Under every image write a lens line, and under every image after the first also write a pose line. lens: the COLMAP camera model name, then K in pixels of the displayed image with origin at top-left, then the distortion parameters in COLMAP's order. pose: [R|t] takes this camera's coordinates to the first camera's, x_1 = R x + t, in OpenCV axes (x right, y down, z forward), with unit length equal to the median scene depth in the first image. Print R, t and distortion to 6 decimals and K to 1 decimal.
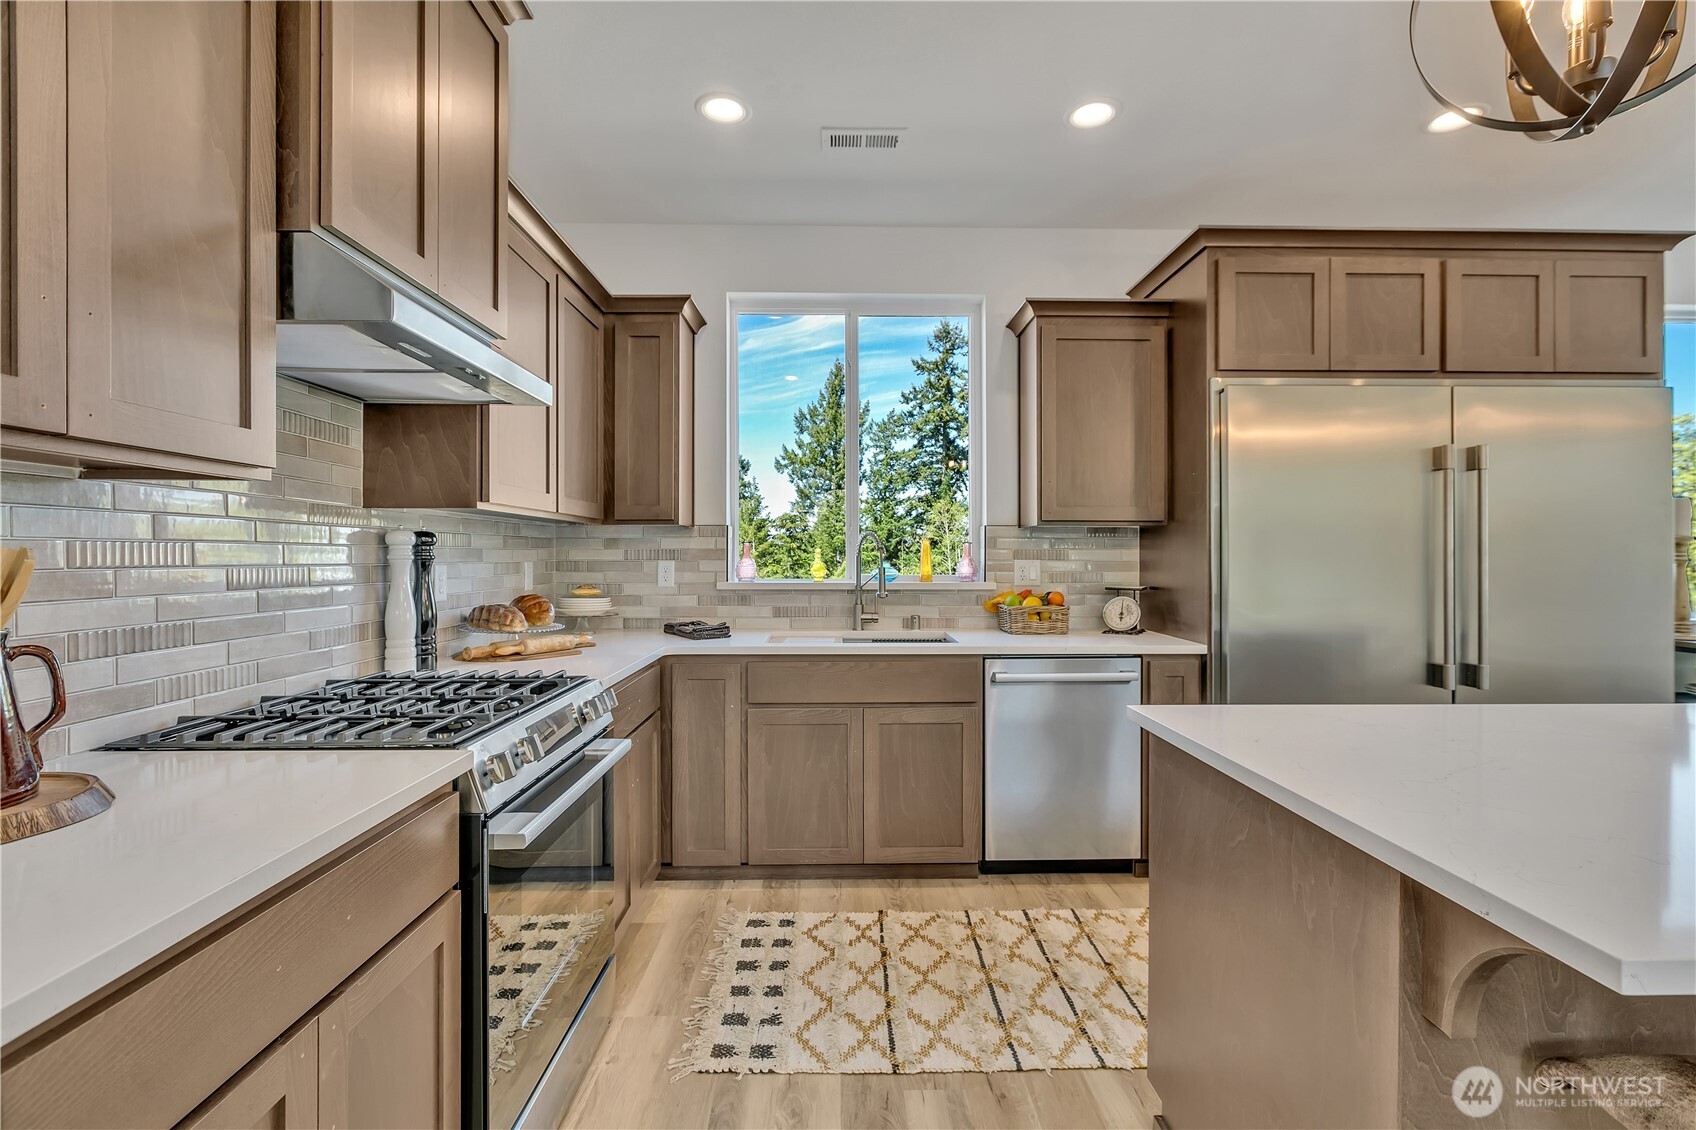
lens RADIAL K [[781.3, 0, 852.2], [0, 781.3, 558.9], [0, 0, 1]] dist [0.000134, -0.000036]
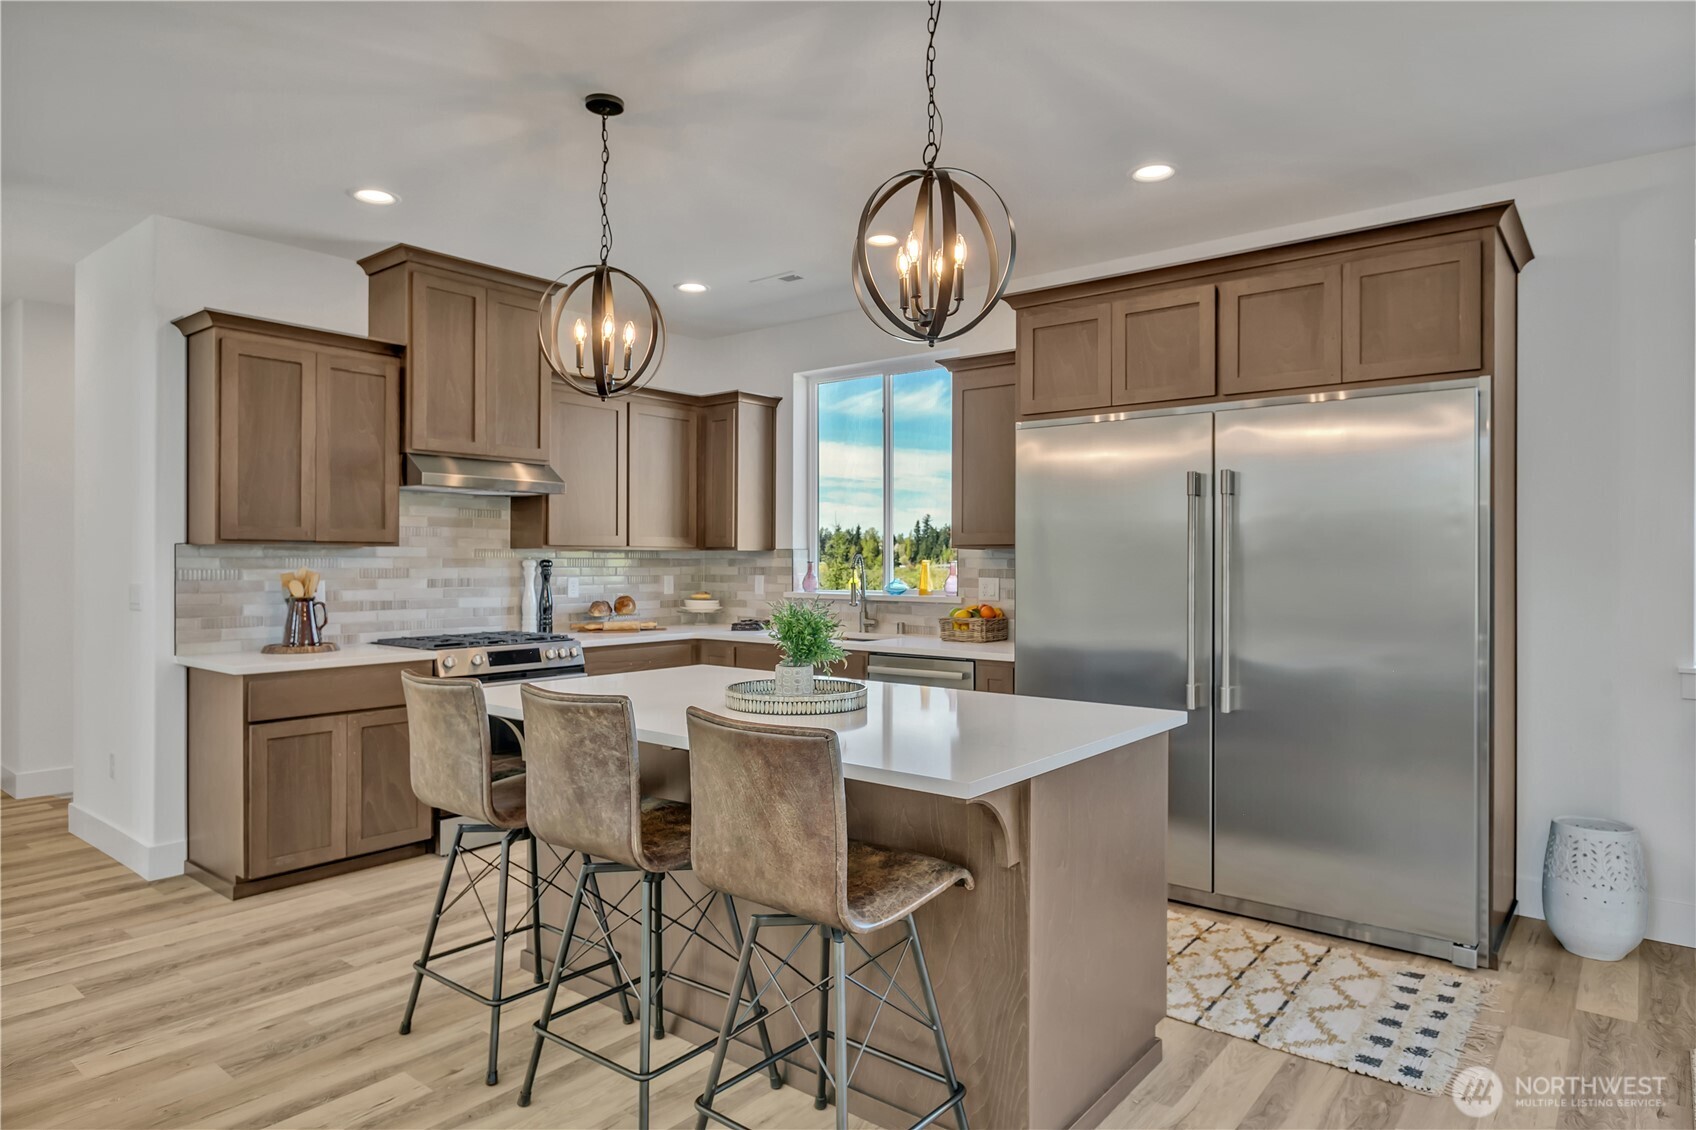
lens RADIAL K [[994.1, 0, 848.0], [0, 994.1, 565.0], [0, 0, 1]] dist [-0.000882, -0.000036]
pose [[0.761578, 0.004422, -0.648058, 1.495966], [-0.004538, 0.999989, 0.001490, -0.027989], [0.648057, 0.001806, 0.761590, -0.341108]]
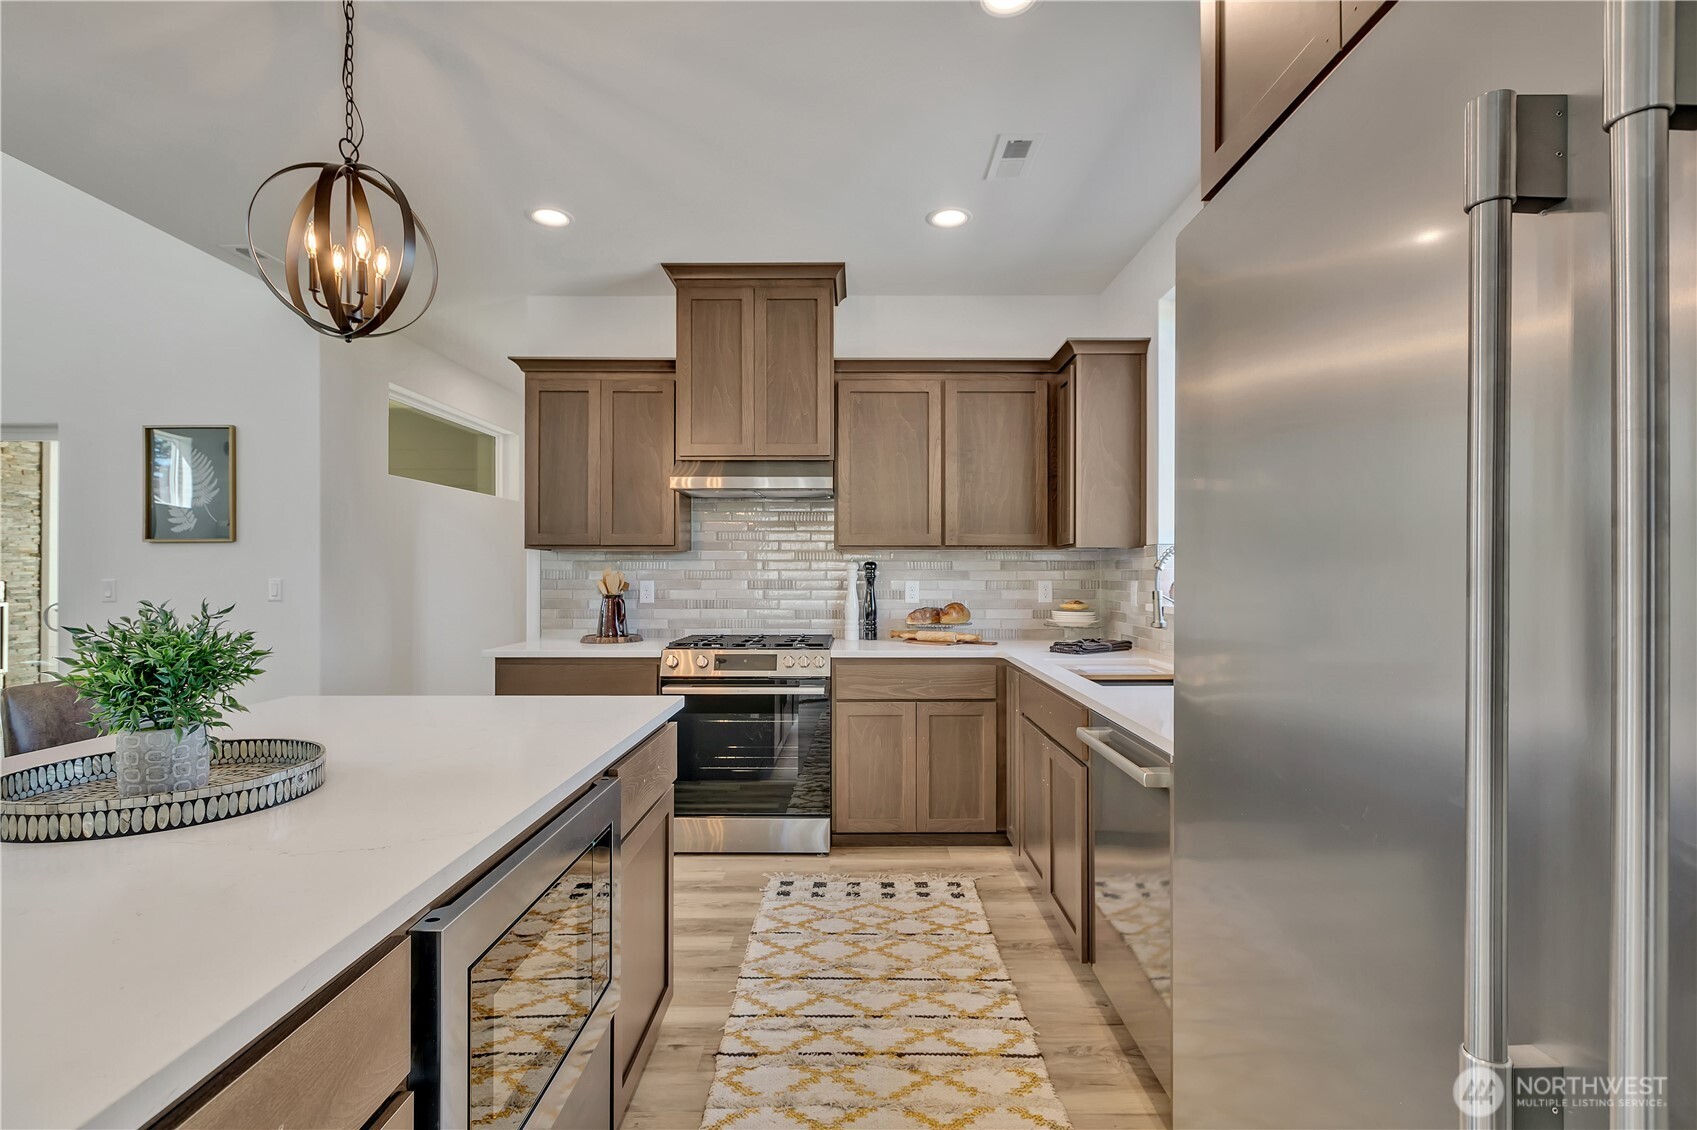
lens RADIAL K [[776.4, 0, 848.5], [0, 776.4, 565.0], [0, 0, 1]] dist [-0.001613, -0.000982]
pose [[-0.033342, -0.011933, -0.999373, 1.181253], [-0.004366, 0.999921, -0.011794, -0.006974], [0.999434, 0.003970, -0.033391, 0.968682]]
